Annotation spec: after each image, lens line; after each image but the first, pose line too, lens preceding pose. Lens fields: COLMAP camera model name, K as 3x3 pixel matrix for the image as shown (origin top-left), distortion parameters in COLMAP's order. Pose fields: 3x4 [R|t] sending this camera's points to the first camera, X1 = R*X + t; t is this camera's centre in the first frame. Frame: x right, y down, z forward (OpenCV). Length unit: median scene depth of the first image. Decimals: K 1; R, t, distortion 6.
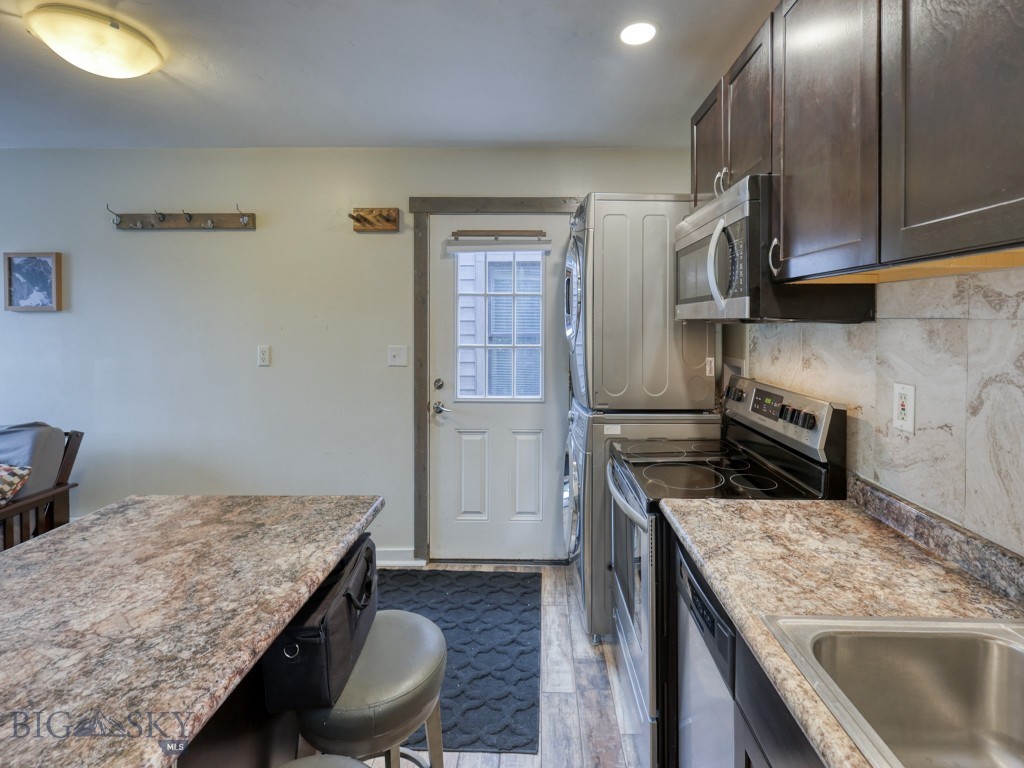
lens RADIAL K [[464.3, 0, 548.2], [0, 464.3, 321.7], [0, 0, 1]] dist [-0.001818, 0.000309]
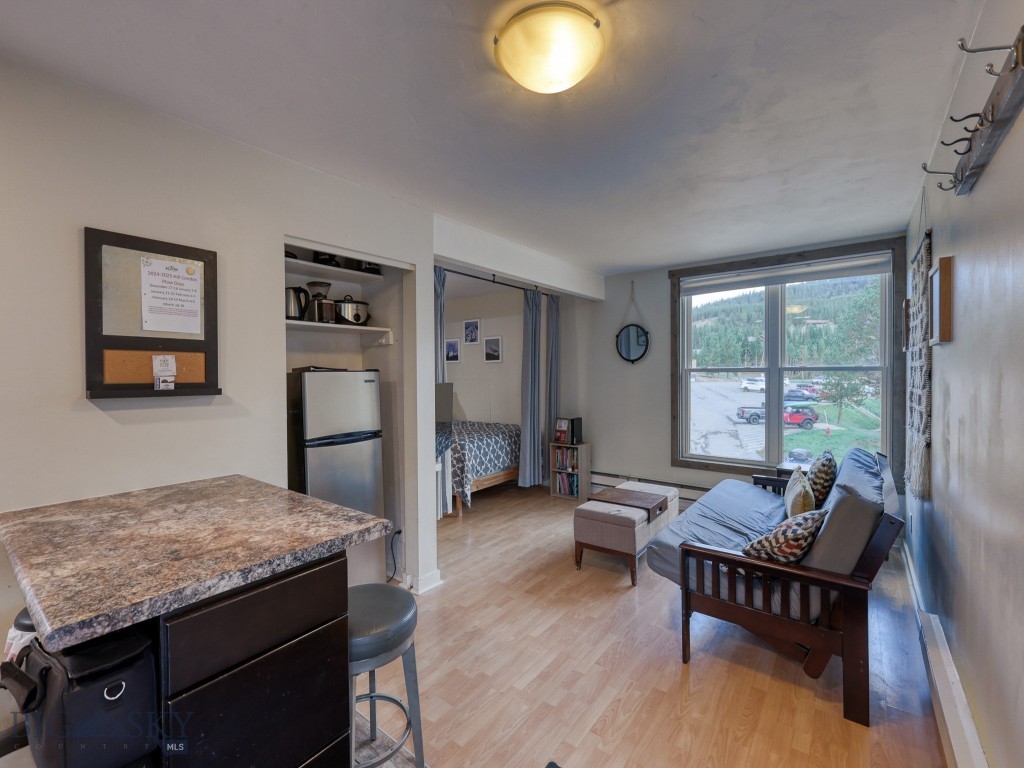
lens RADIAL K [[441.1, 0, 511.4], [0, 441.1, 381.8], [0, 0, 1]] dist [0.000800, -0.000027]
pose [[-0.624302, 0.016773, -0.781003, -0.143694], [0.006635, 0.999847, 0.016170, 0.021523], [0.781155, 0.004913, -0.624318, 0.911423]]
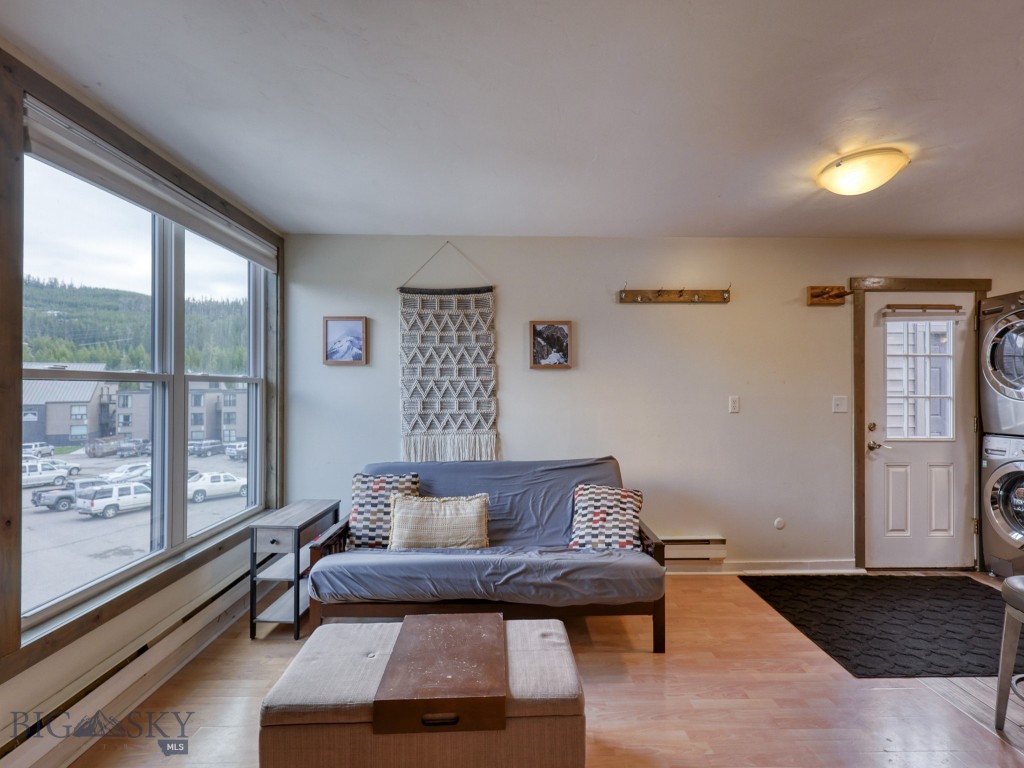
lens RADIAL K [[441.1, 0, 511.4], [0, 441.1, 381.8], [0, 0, 1]] dist [0.000800, -0.000027]
pose [[0.999844, -0.000234, 0.017674, -1.250656], [0.000422, 0.999943, -0.010623, 0.025454], [-0.017670, 0.010629, 0.999787, -0.174367]]
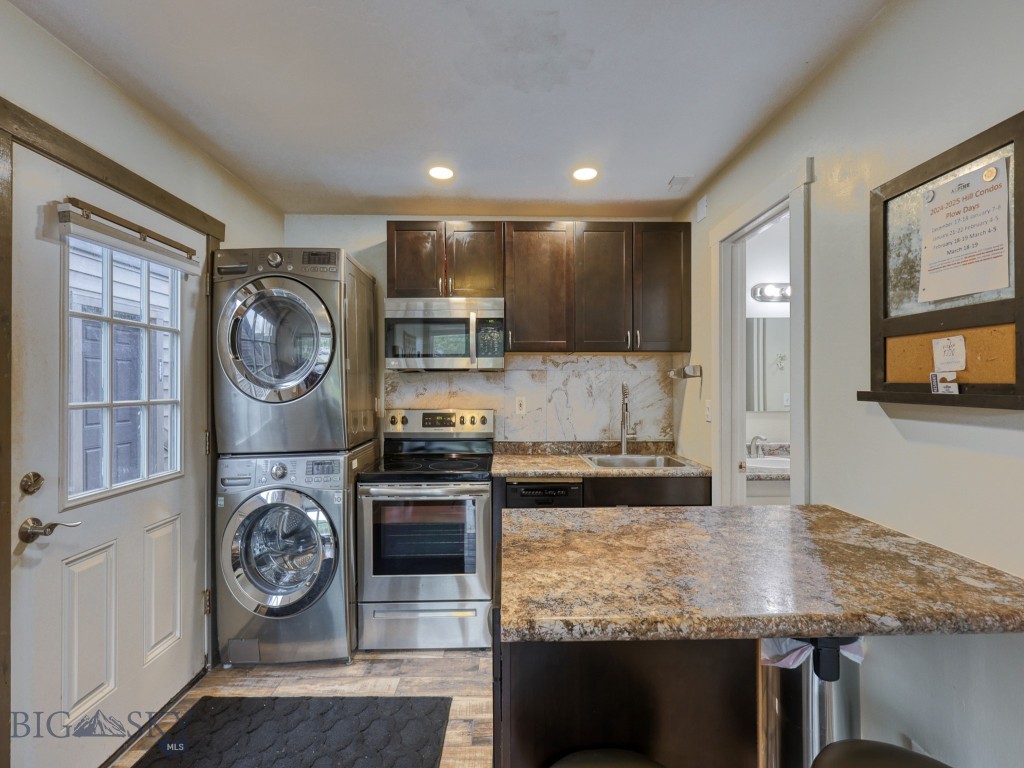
lens RADIAL K [[441.1, 0, 511.4], [0, 441.1, 381.8], [0, 0, 1]] dist [0.000800, -0.000027]
pose [[-0.011761, 0.001612, 0.999930, -0.737076], [0.006066, 0.999980, -0.001541, 0.027601], [-0.999912, 0.006048, -0.011770, 0.490330]]
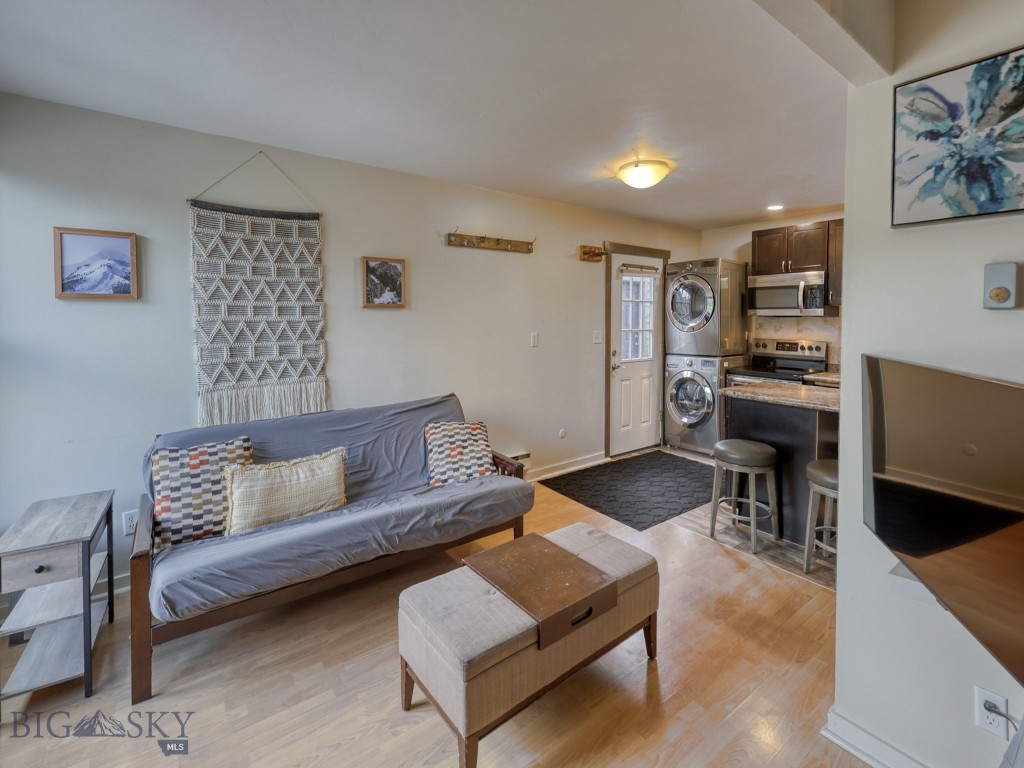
lens RADIAL K [[455.5, 0, 510.6], [0, 455.5, 327.5], [0, 0, 1]] dist [-0.000960, -0.000050]
pose [[0.811894, -0.014643, 0.583621, -1.545010], [0.000771, 0.999711, 0.024011, -0.000131], [-0.583804, -0.019044, 0.811671, -0.132412]]
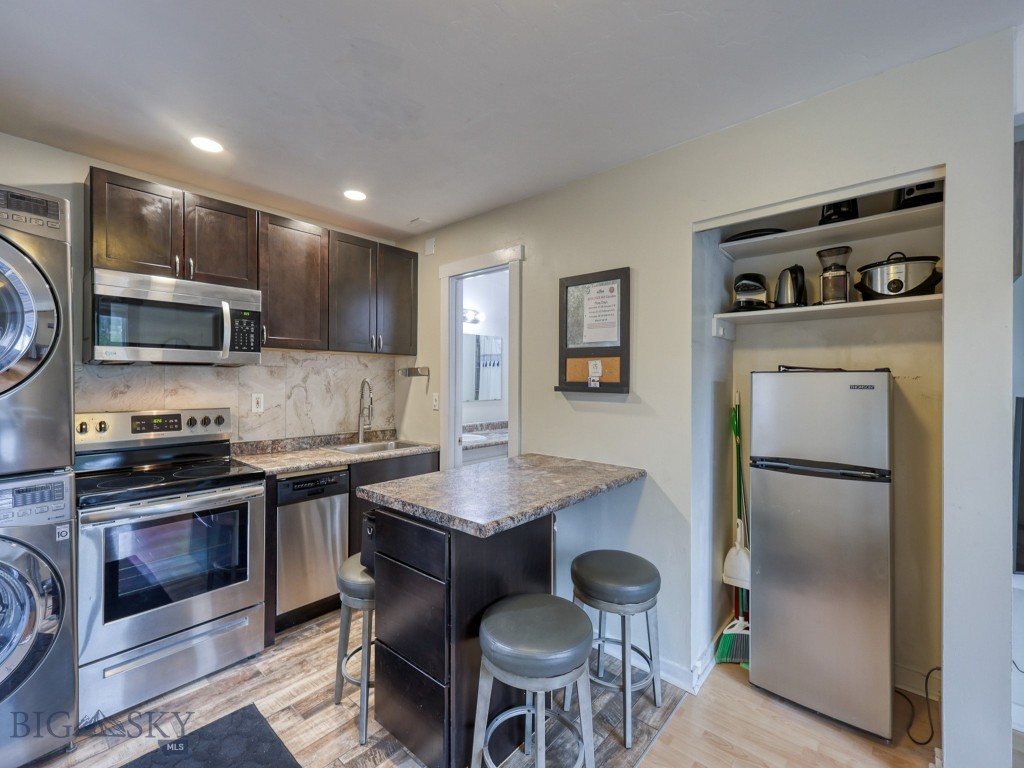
lens RADIAL K [[441.1, 0, 511.4], [0, 441.1, 381.8], [0, 0, 1]] dist [0.000800, -0.000027]
pose [[-0.747769, -0.007978, 0.663911, -0.785512], [-0.004166, 0.999964, 0.007325, 0.024464], [-0.663946, 0.002711, -0.747776, 0.834673]]
